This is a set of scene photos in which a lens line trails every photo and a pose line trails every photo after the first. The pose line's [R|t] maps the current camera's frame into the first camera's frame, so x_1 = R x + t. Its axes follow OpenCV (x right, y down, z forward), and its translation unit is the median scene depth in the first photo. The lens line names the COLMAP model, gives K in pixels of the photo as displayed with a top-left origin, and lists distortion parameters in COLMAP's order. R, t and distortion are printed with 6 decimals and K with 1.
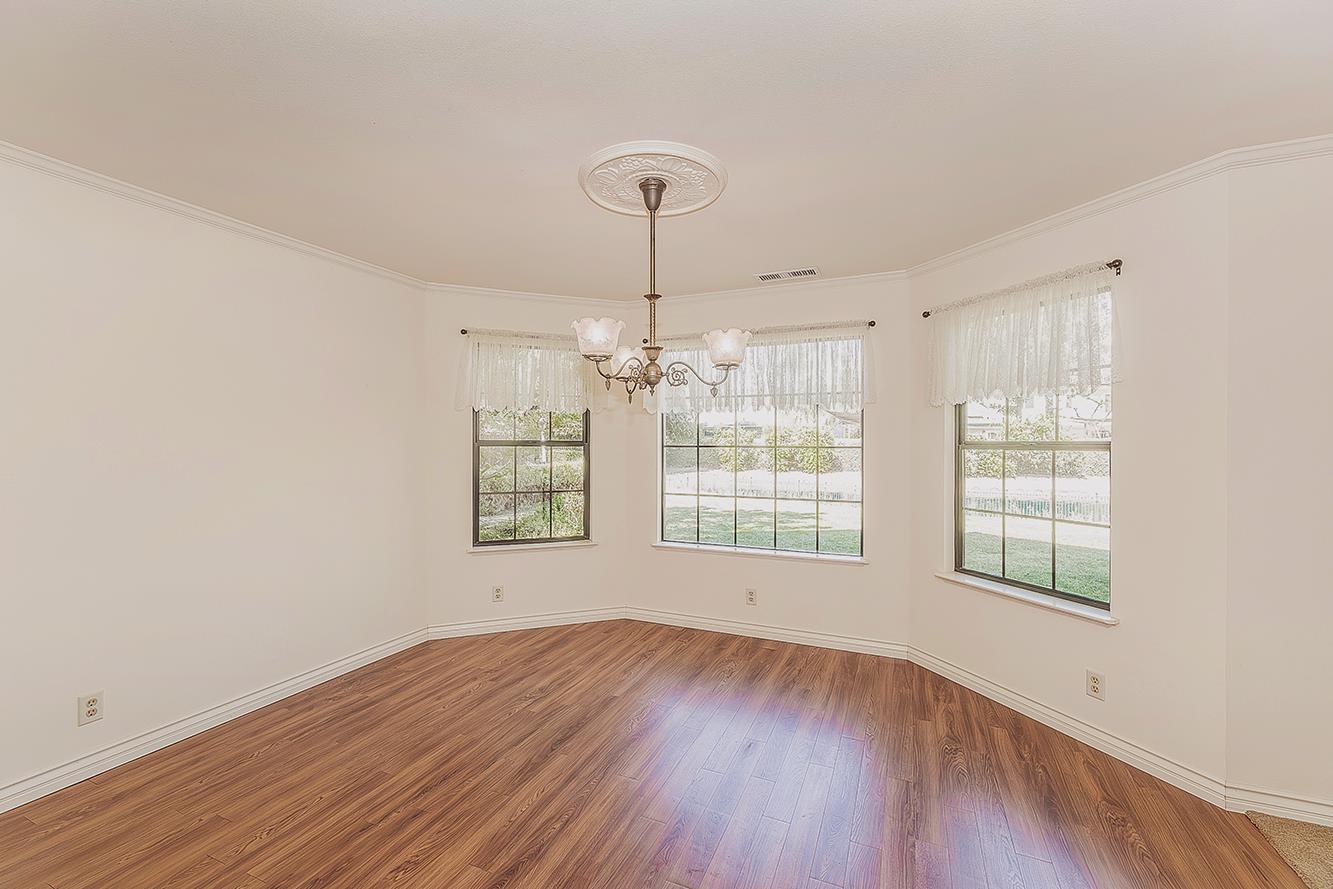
lens RADIAL K [[564.2, 0, 641.1], [0, 564.2, 441.2], [0, 0, 1]] dist [0.002062, 0.000479]
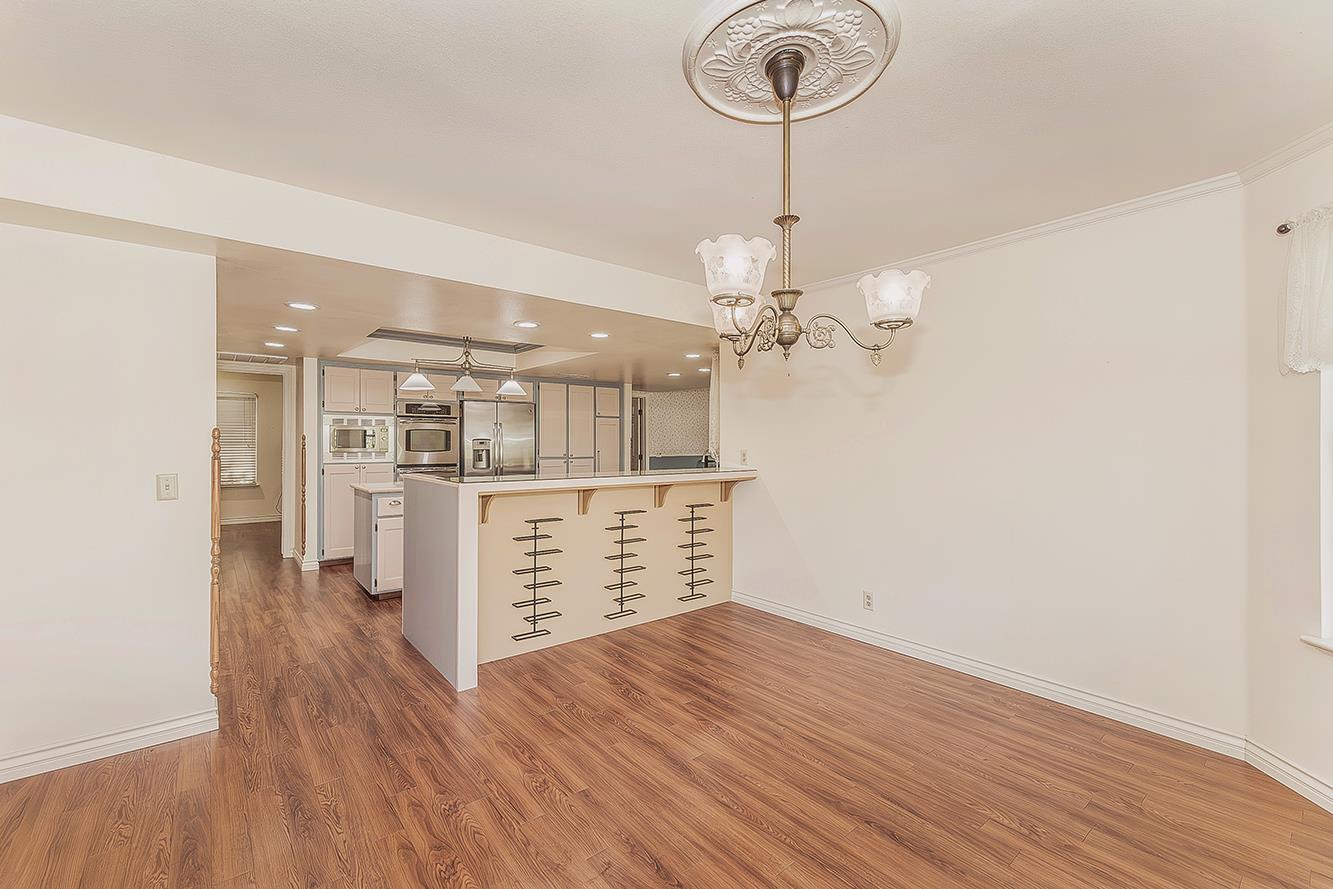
lens RADIAL K [[564.2, 0, 641.1], [0, 564.2, 441.2], [0, 0, 1]] dist [0.002062, 0.000479]
pose [[-0.448789, 0.008887, -0.893594, 0.696795], [0.000848, 0.999954, 0.009519, 0.012819], [0.893637, 0.003515, -0.448776, 1.098156]]
